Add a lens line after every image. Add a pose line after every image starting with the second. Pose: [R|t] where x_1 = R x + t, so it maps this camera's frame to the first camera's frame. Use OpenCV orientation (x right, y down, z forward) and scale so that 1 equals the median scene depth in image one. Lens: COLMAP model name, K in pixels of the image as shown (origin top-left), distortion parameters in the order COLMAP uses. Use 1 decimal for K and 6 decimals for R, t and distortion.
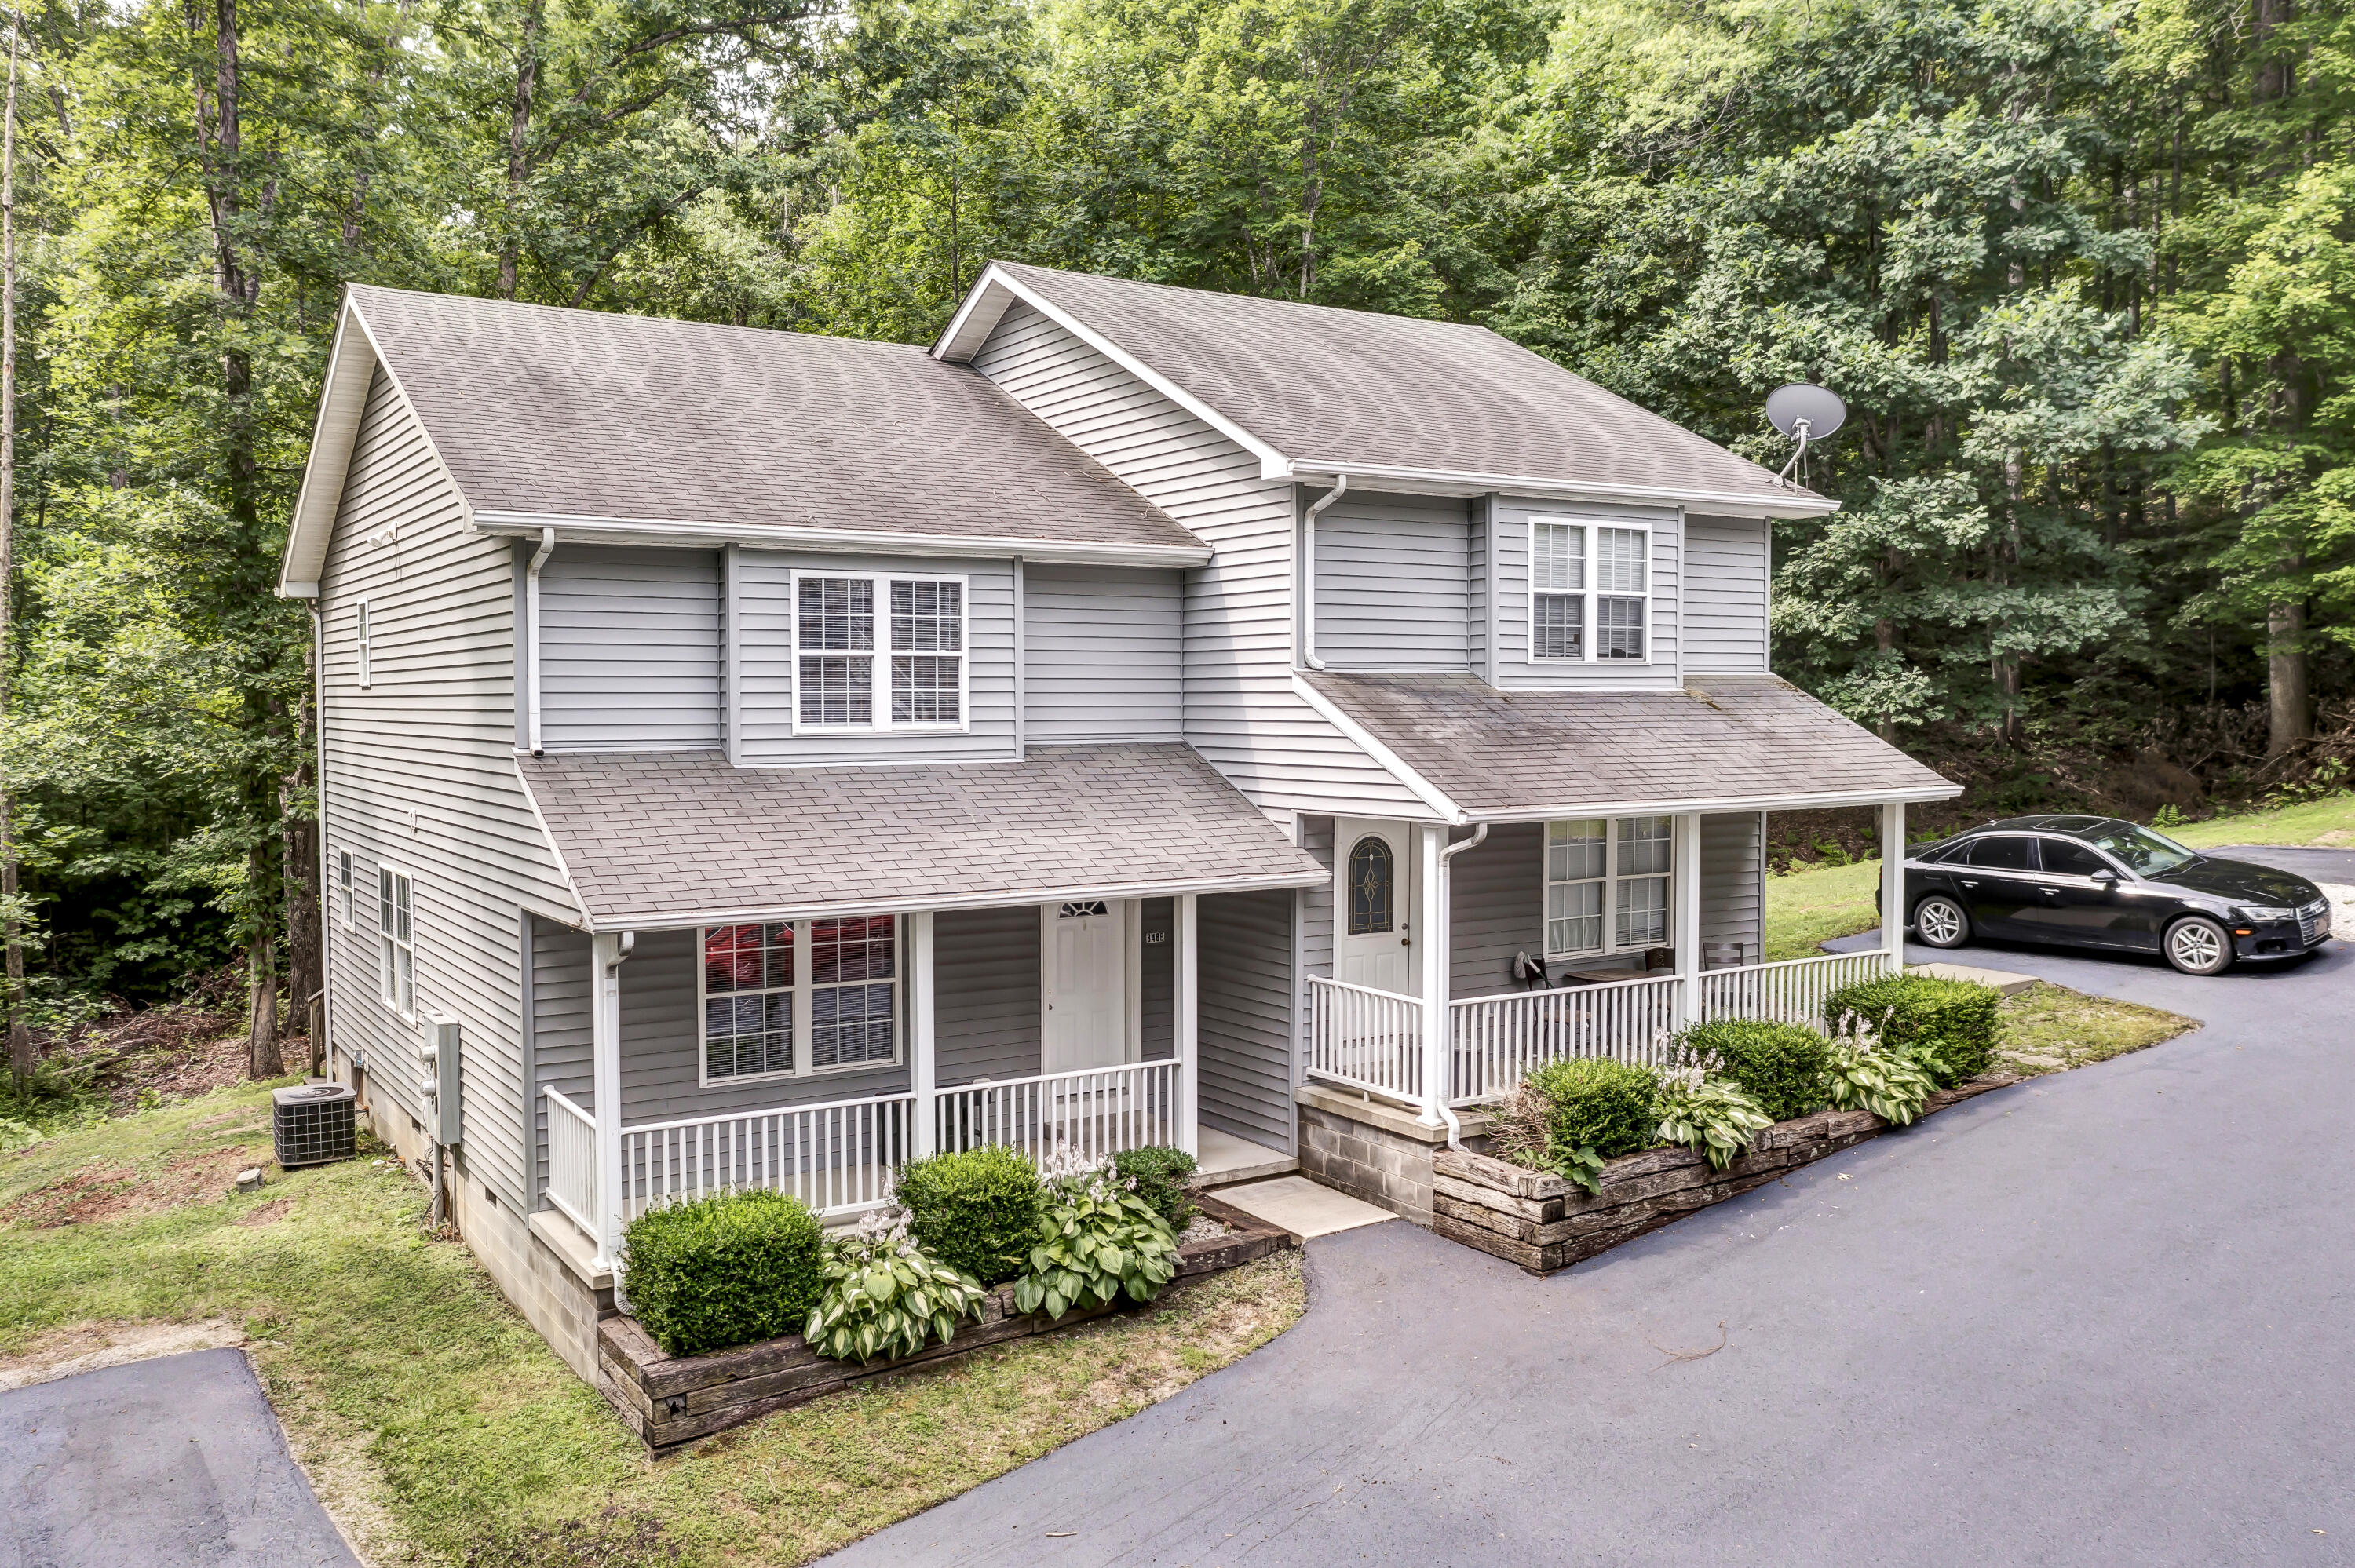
lens RADIAL K [[1881.4, 0, 1168.0], [0, 1881.4, 787.4], [0, 0, 1]] dist [-0.015234, 0.004283]
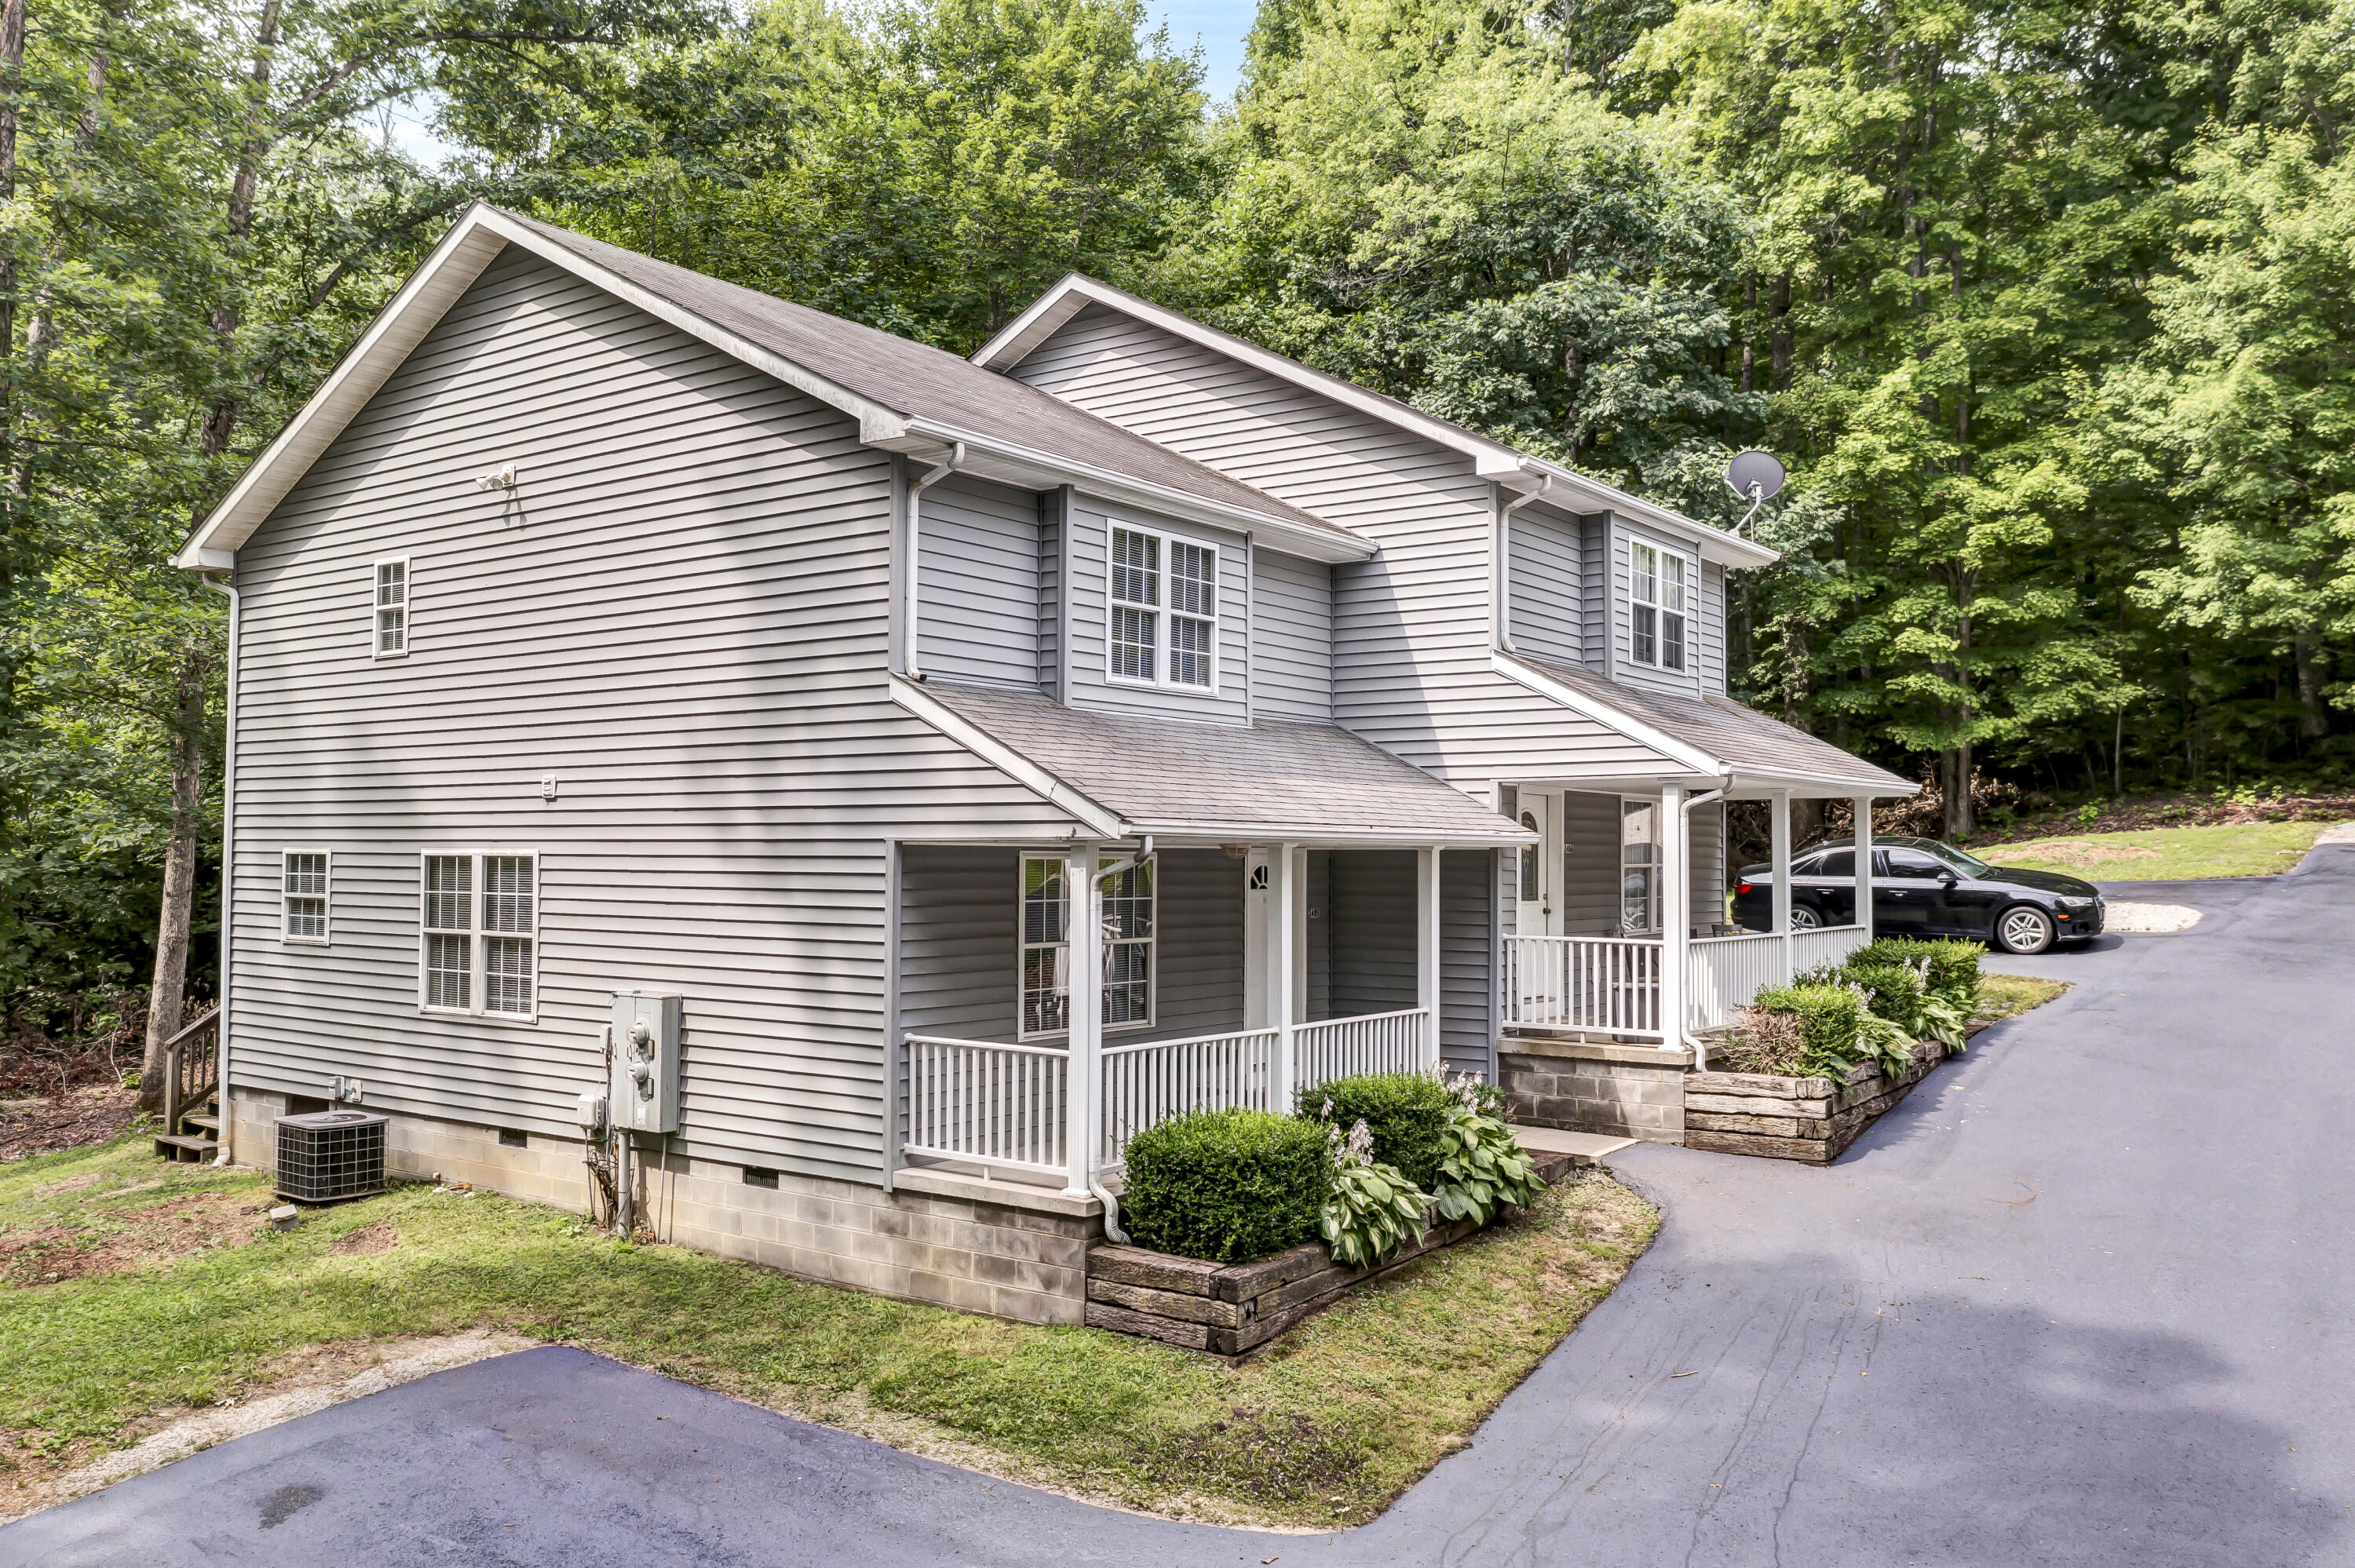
lens RADIAL K [[1881.4, 0, 1156.0], [0, 1881.4, 784.8], [0, 0, 1]] dist [-0.015234, 0.004283]
pose [[0.931486, 0.023292, 0.363031, -0.514895], [0.009304, 0.996096, -0.087783, 0.109753], [-0.363658, 0.085147, 0.927633, 0.066819]]
